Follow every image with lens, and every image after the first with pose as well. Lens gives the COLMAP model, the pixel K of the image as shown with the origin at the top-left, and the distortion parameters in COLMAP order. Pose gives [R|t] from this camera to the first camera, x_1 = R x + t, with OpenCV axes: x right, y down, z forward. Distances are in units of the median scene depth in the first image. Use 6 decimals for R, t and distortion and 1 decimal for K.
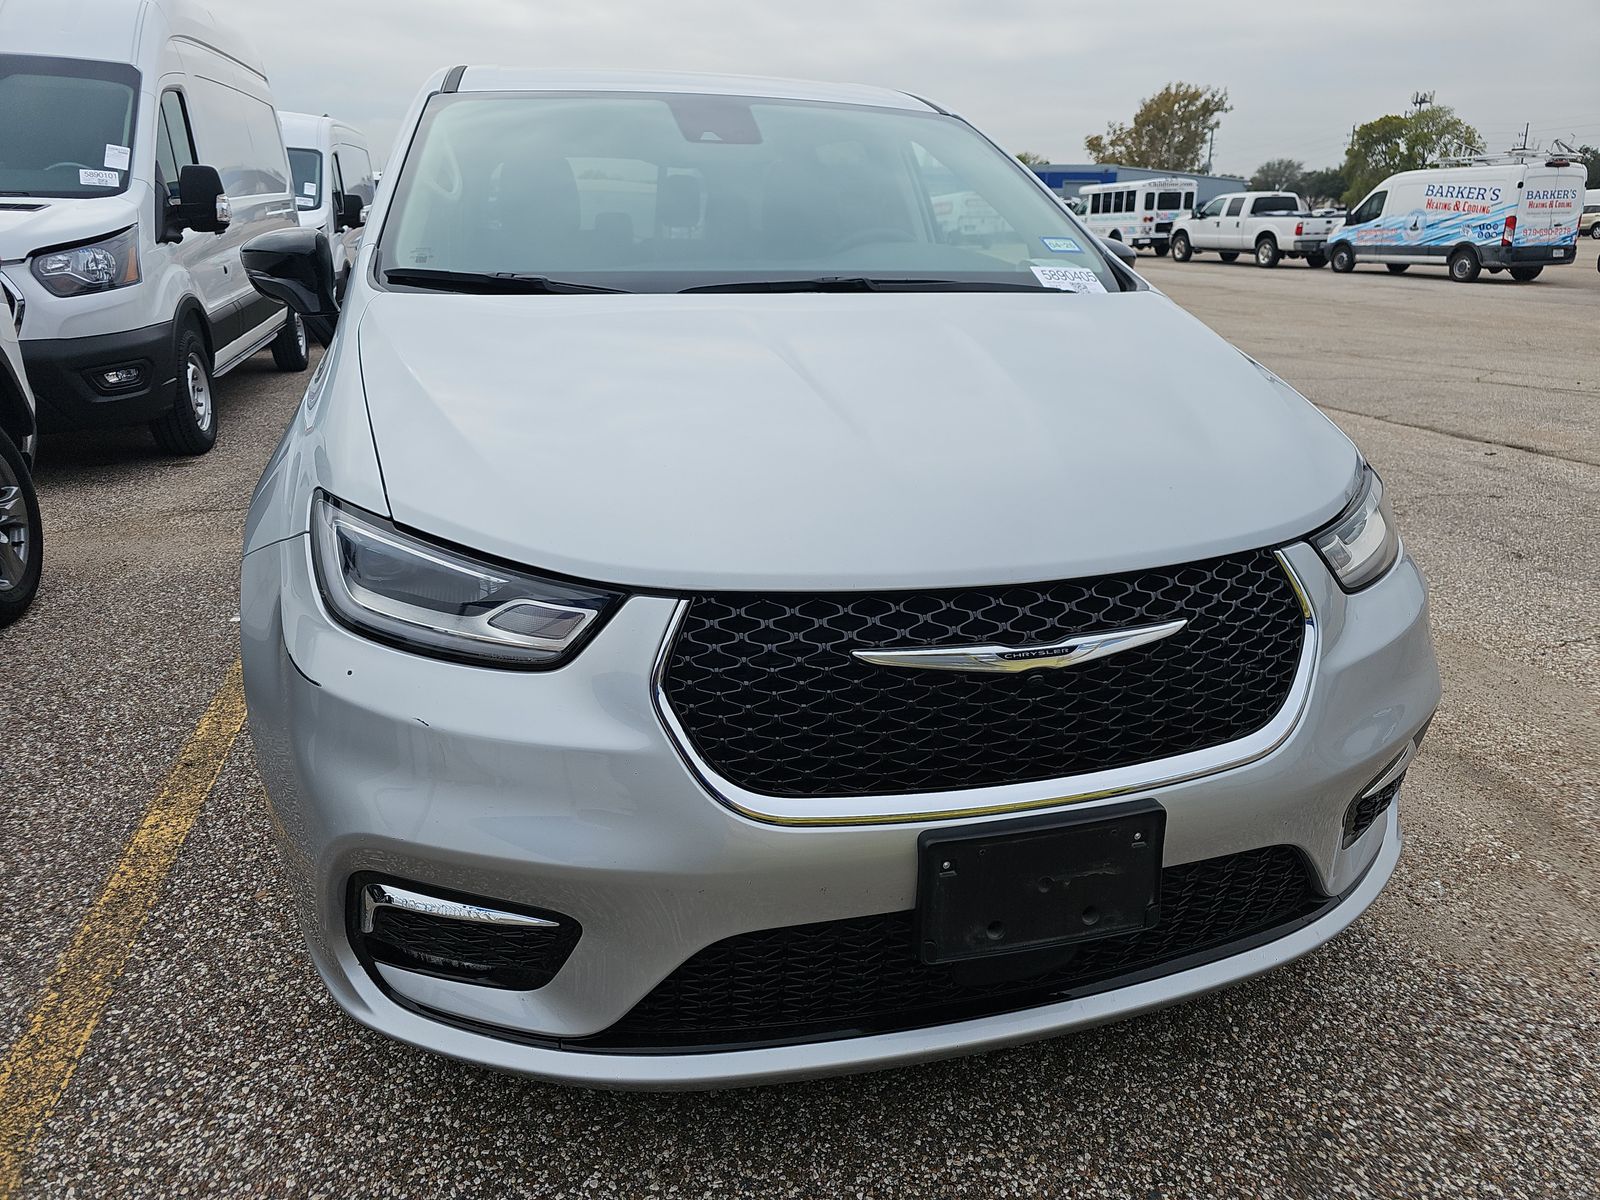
lens RADIAL K [[1039.7, 0, 824.4], [0, 1039.7, 588.9], [0, 0, 1]] dist [0.041791, -0.038108]
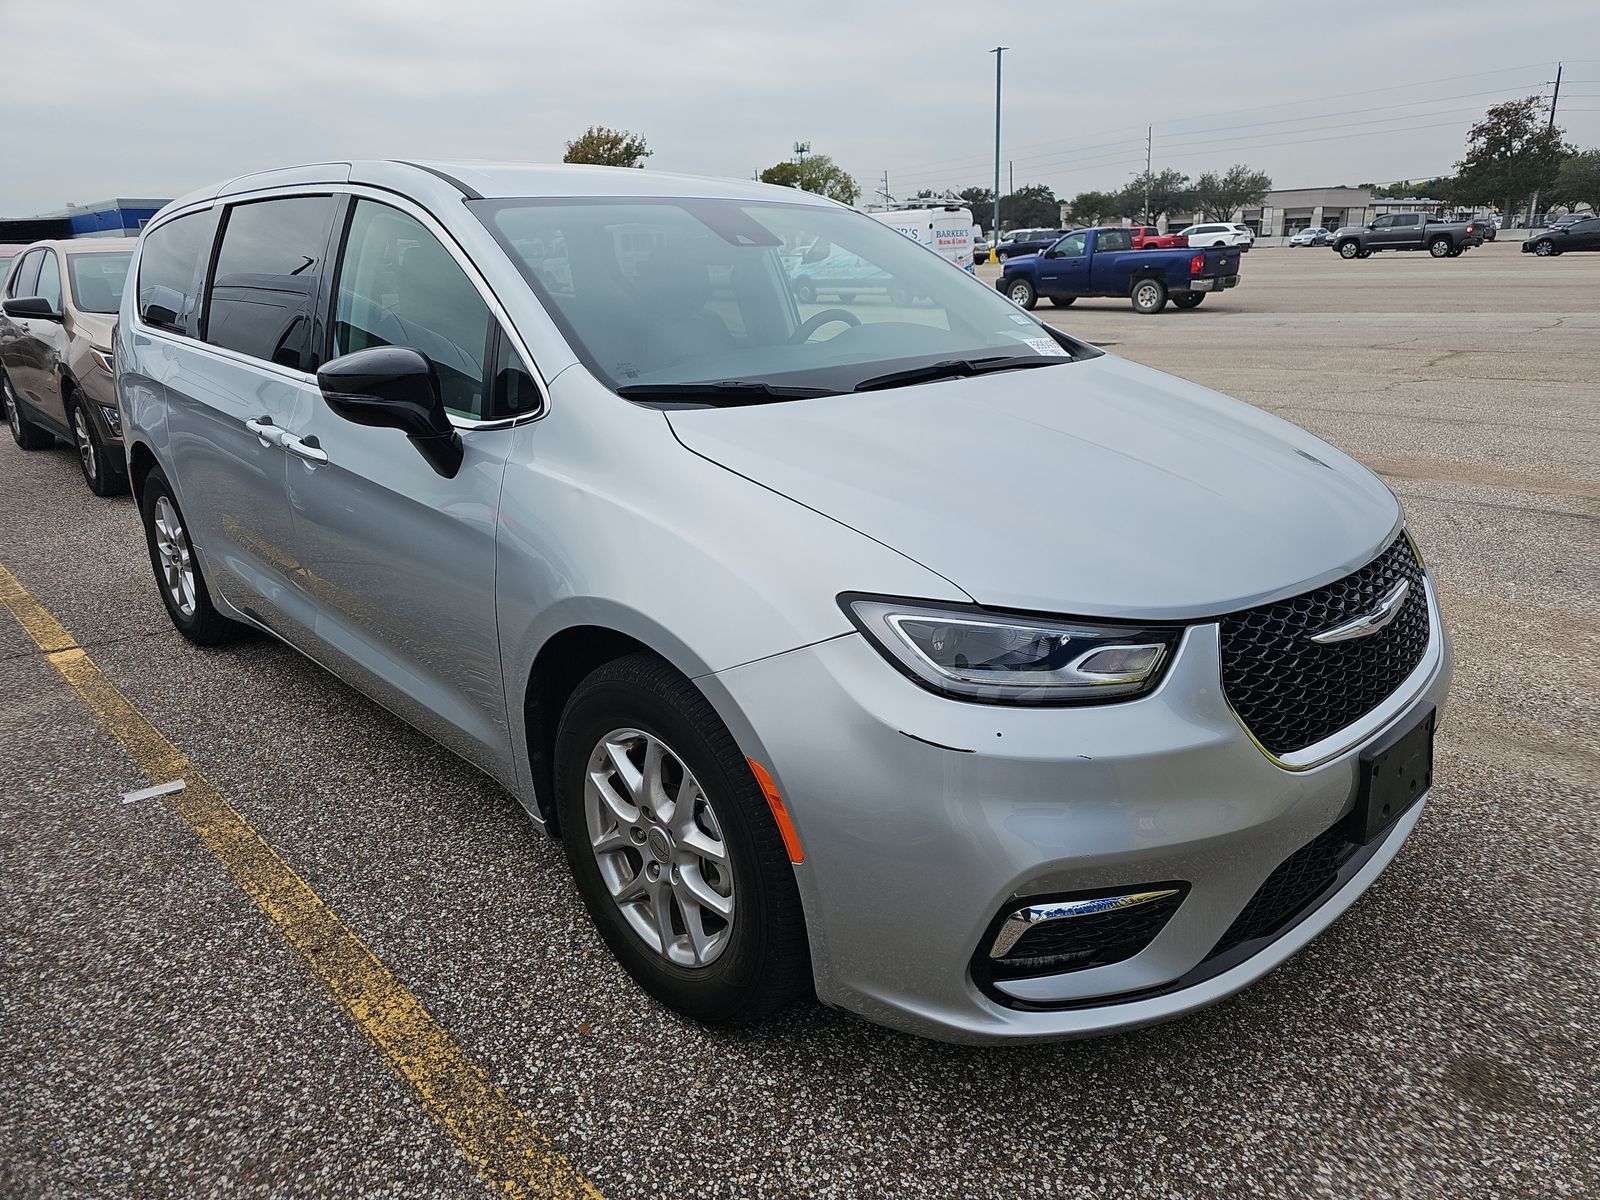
lens RADIAL K [[1039.7, 0, 824.4], [0, 1039.7, 588.9], [0, 0, 1]] dist [0.041791, -0.038108]
pose [[0.886104, -0.161864, 0.434304, -0.978386], [0.176374, 0.984298, 0.006992, -0.109960], [-0.428616, 0.070404, 0.900739, 0.002336]]
